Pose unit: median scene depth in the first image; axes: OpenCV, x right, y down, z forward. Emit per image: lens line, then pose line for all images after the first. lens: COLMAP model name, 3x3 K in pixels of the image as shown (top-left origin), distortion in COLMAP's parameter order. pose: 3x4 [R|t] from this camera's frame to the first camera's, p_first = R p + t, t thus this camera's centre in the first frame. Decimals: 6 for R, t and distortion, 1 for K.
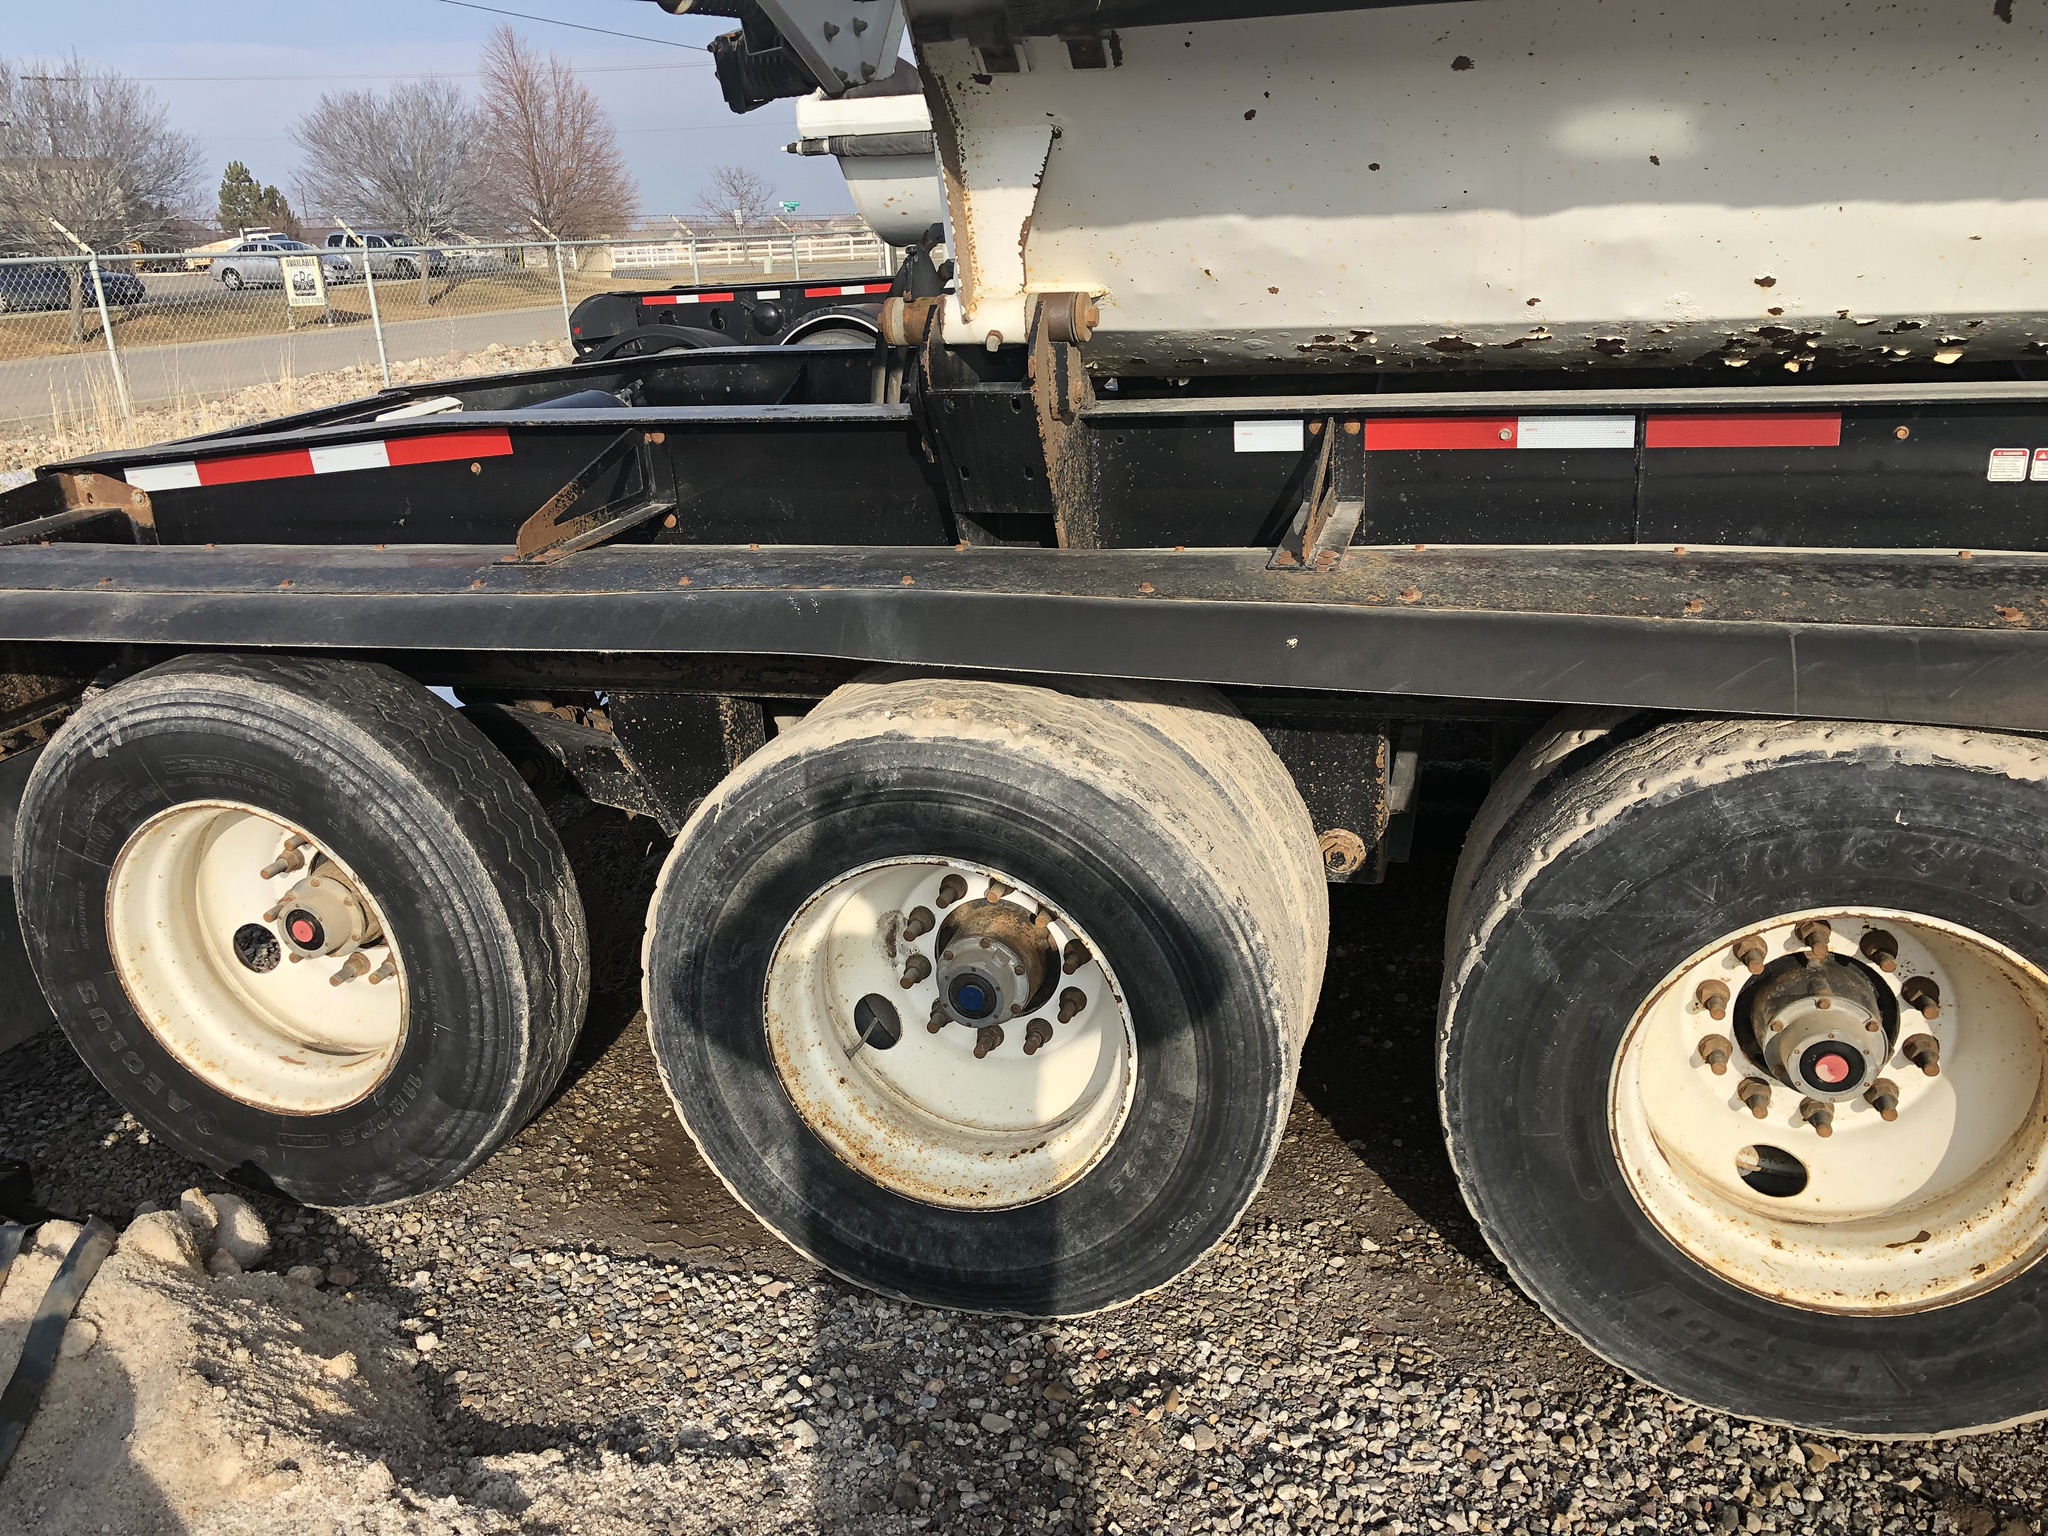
lens RADIAL K [[1684.7, 0, 1024.2], [0, 1684.7, 755.6], [0, 0, 1]] dist [0.013400, -0.007196]
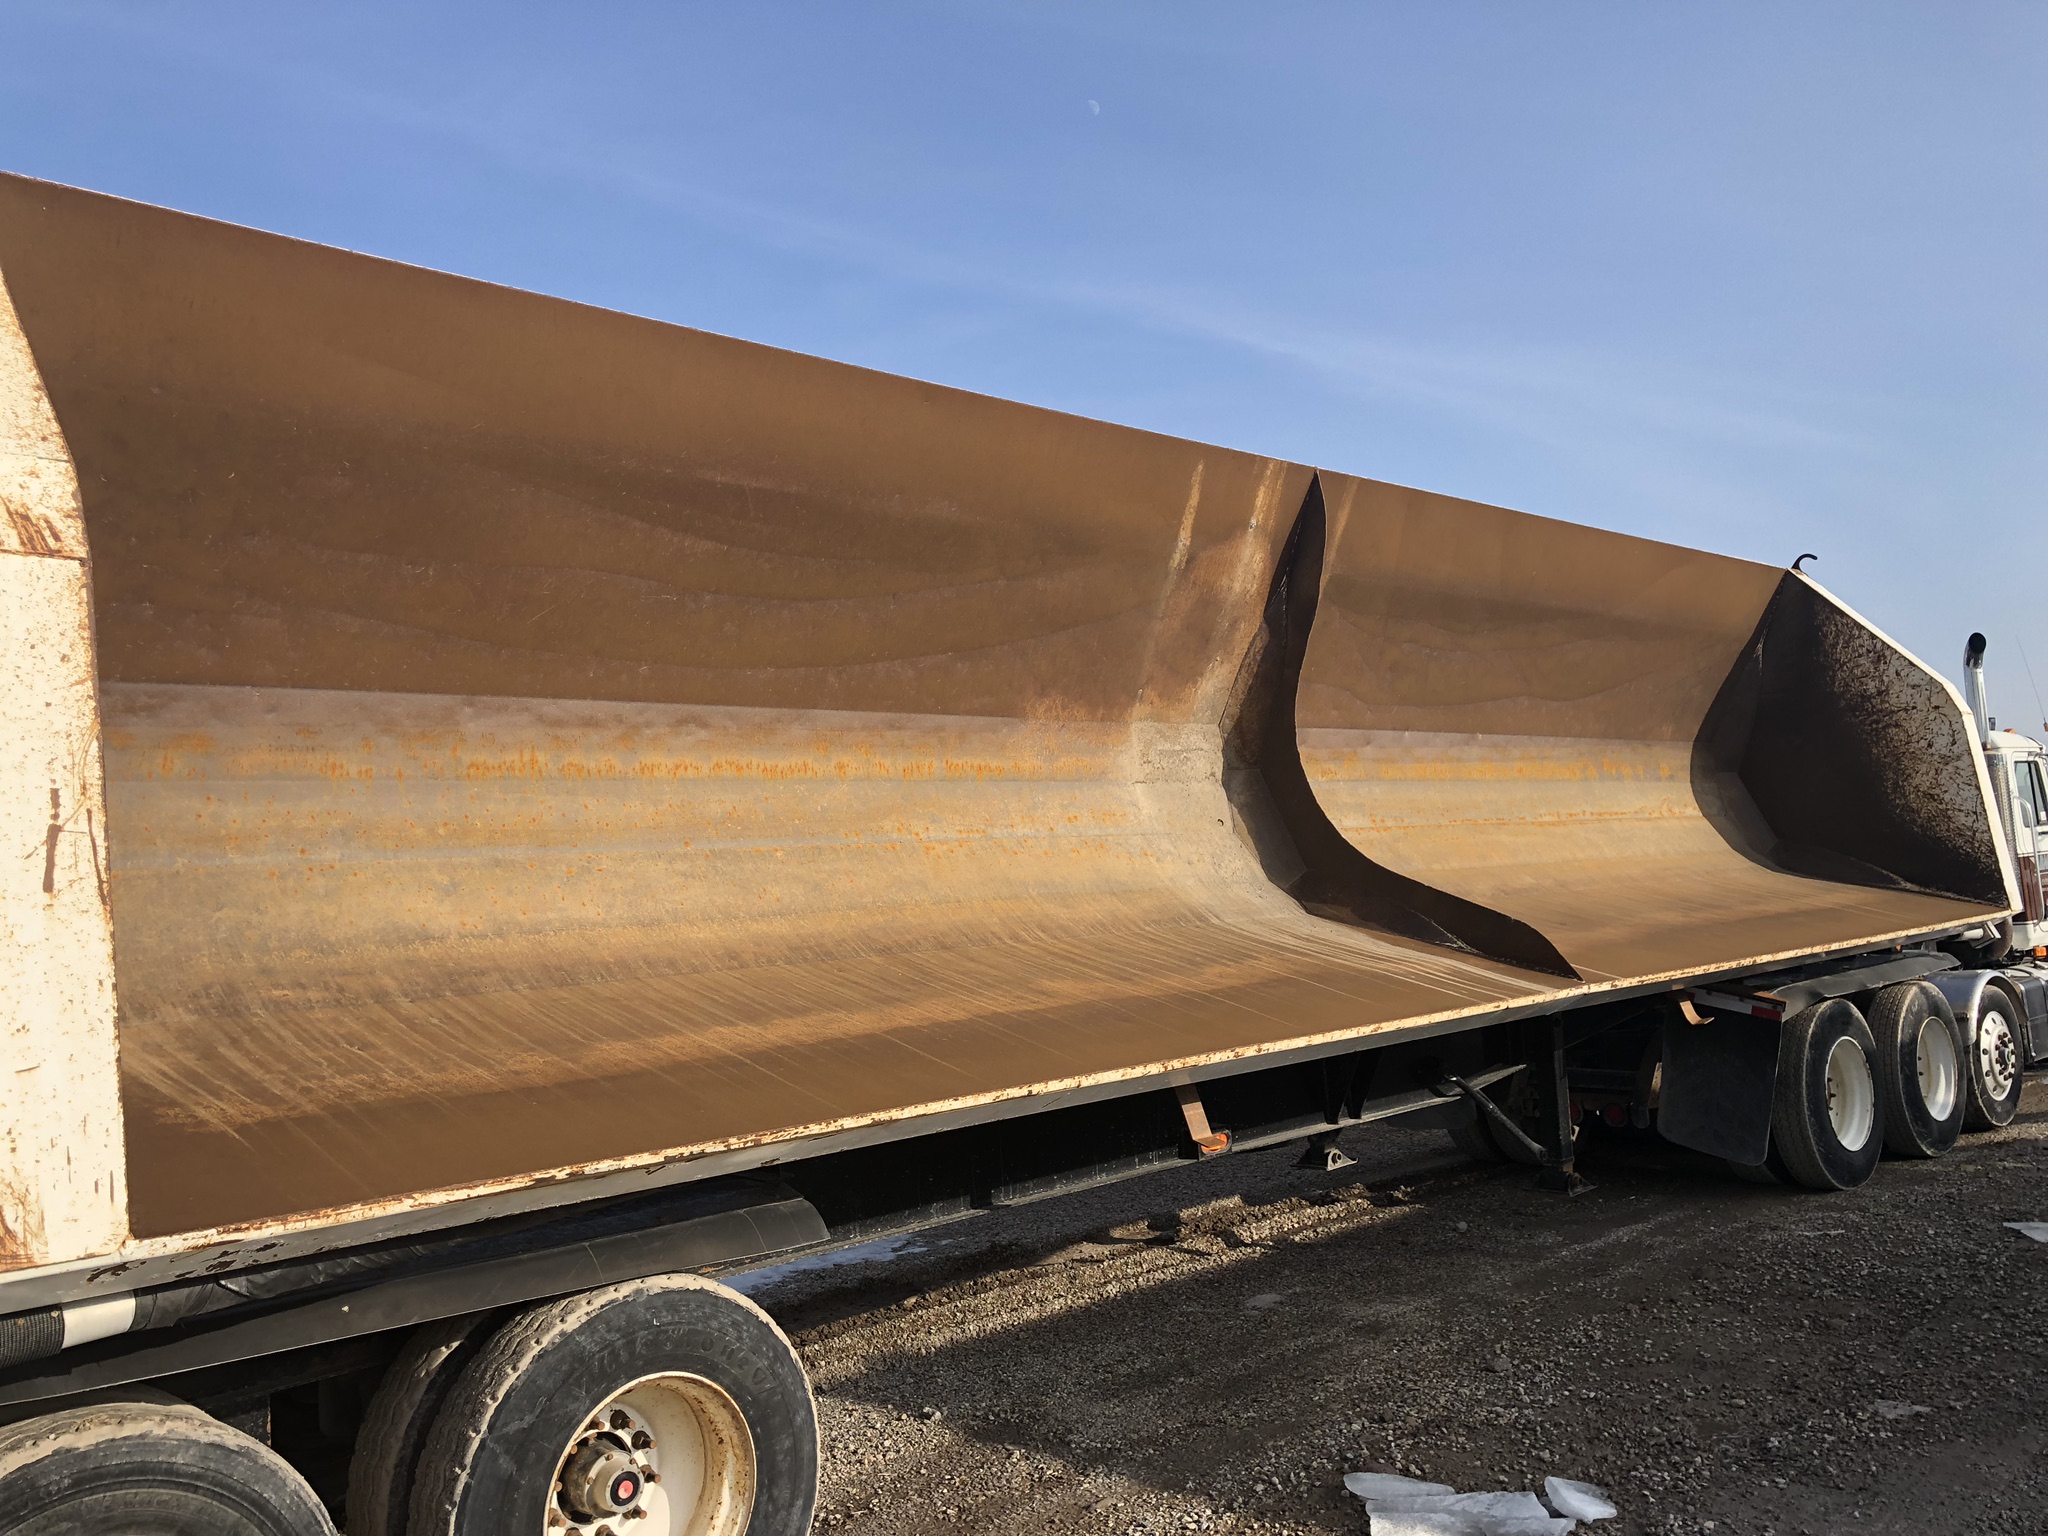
lens RADIAL K [[1684.7, 0, 1027.1], [0, 1684.7, 764.5], [0, 0, 1]] dist [0.013400, -0.007196]
pose [[0.497679, 0.079088, 0.863748, -1.012720], [0.312832, 0.912441, -0.263796, 0.095765], [-0.808982, 0.401493, 0.429362, -0.477589]]
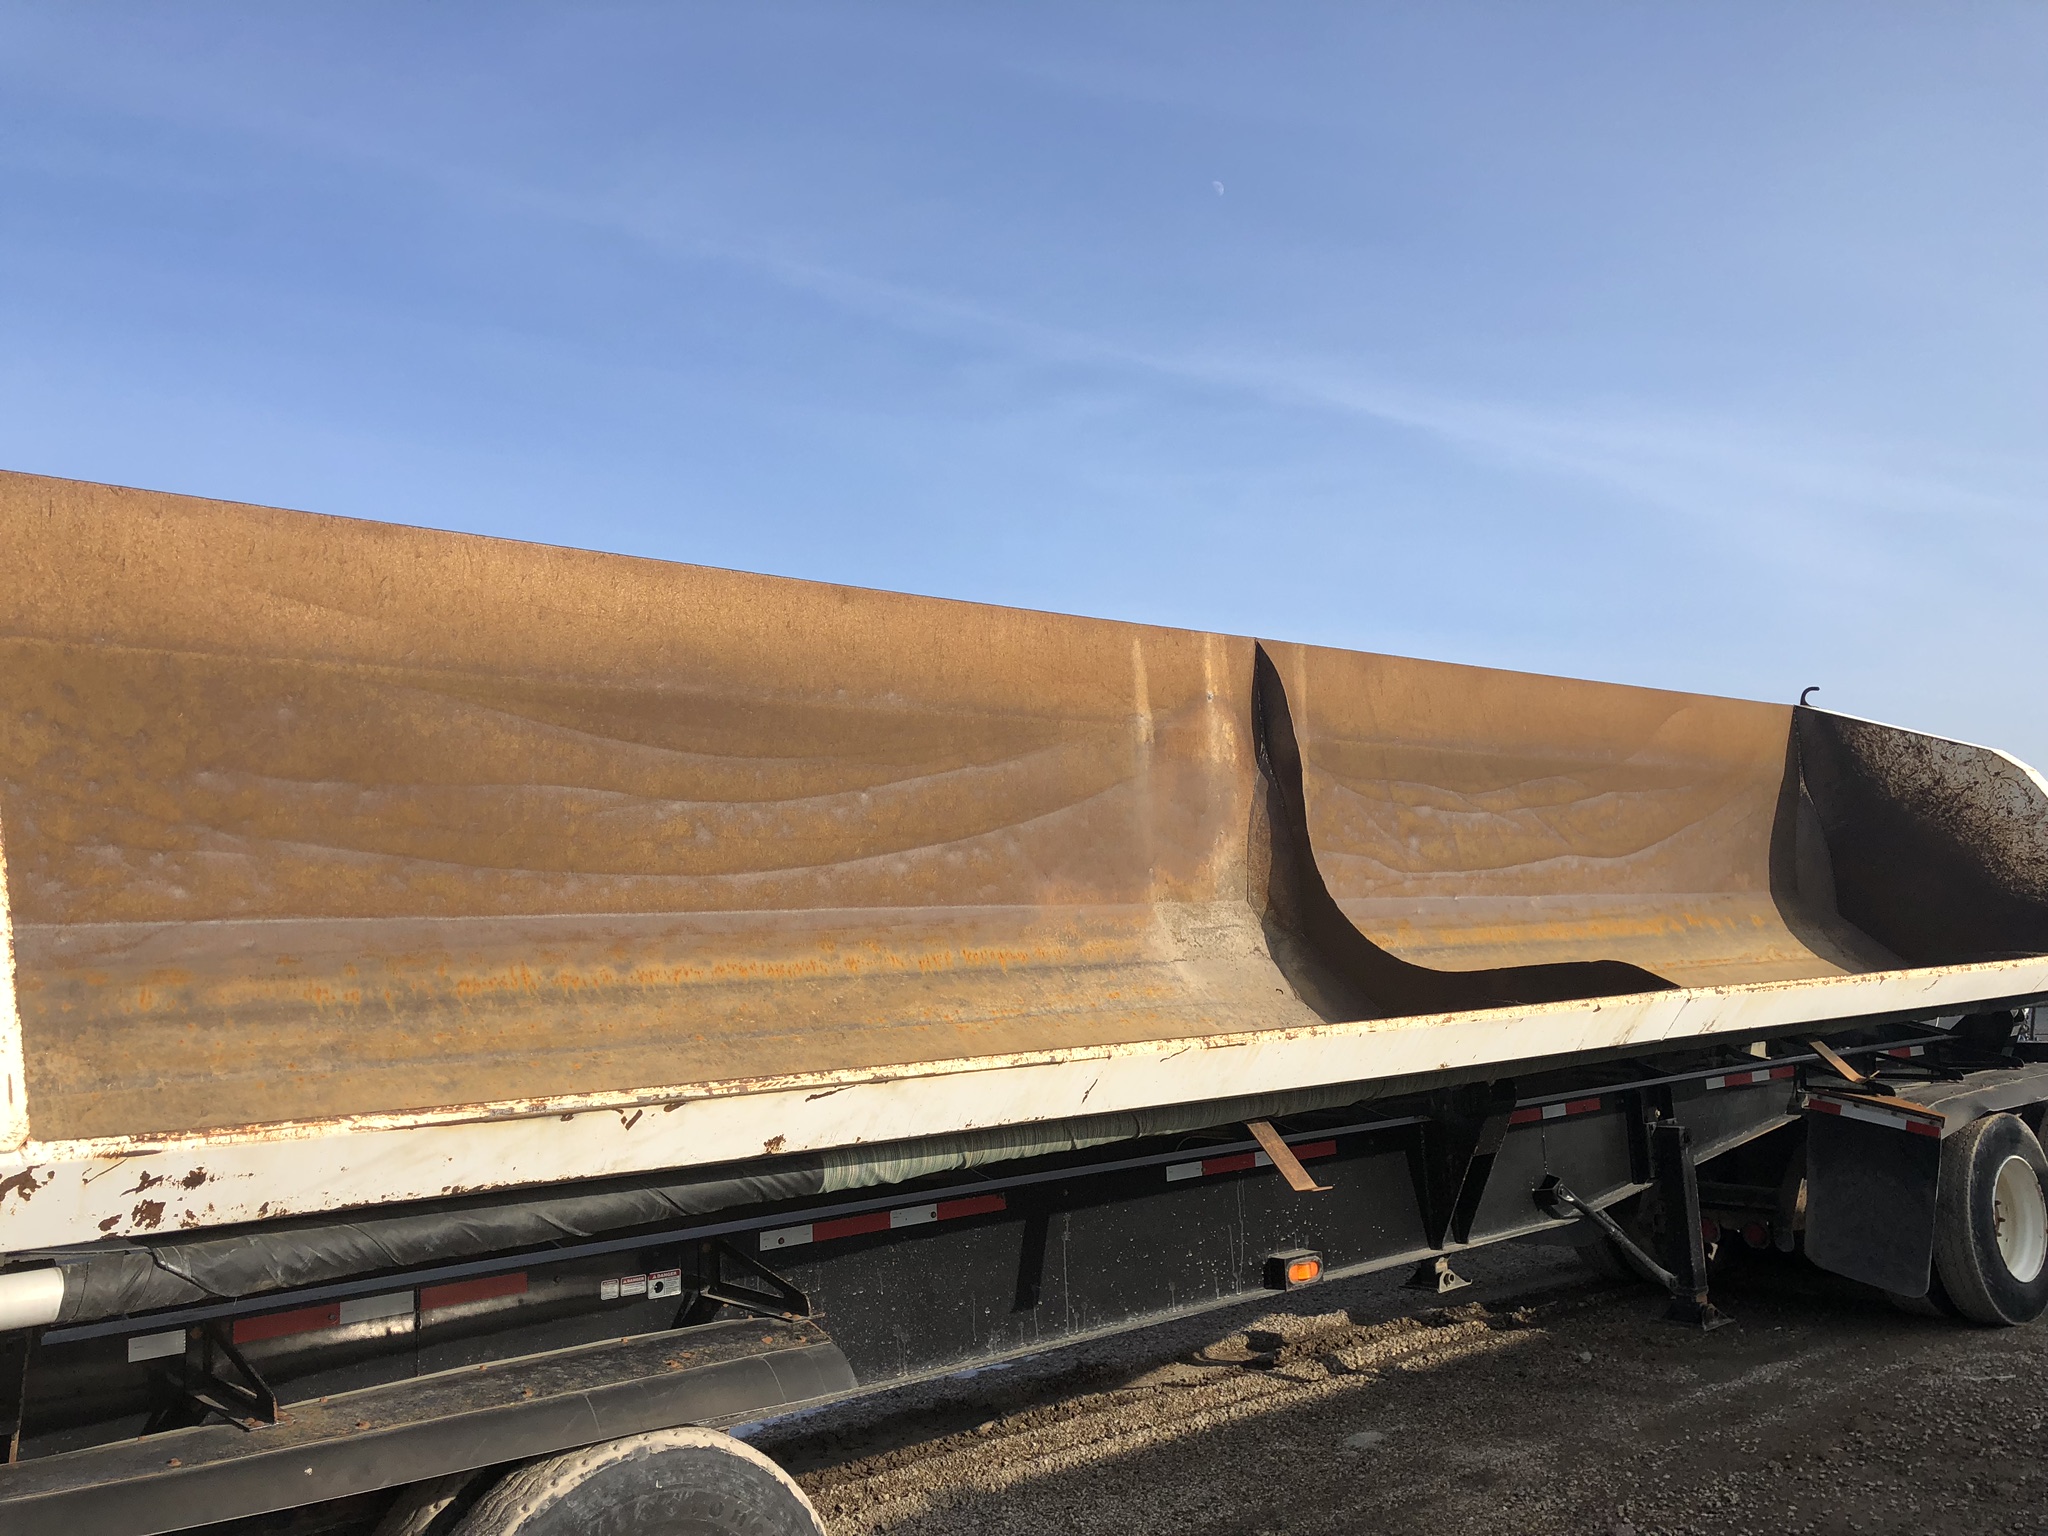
lens RADIAL K [[1684.7, 0, 1030.0], [0, 1684.7, 772.3], [0, 0, 1]] dist [0.013400, -0.007196]
pose [[0.559914, 0.112465, 0.820882, -0.815831], [0.292041, 0.900373, -0.322554, 0.047905], [-0.775376, 0.420334, 0.471287, -0.488641]]
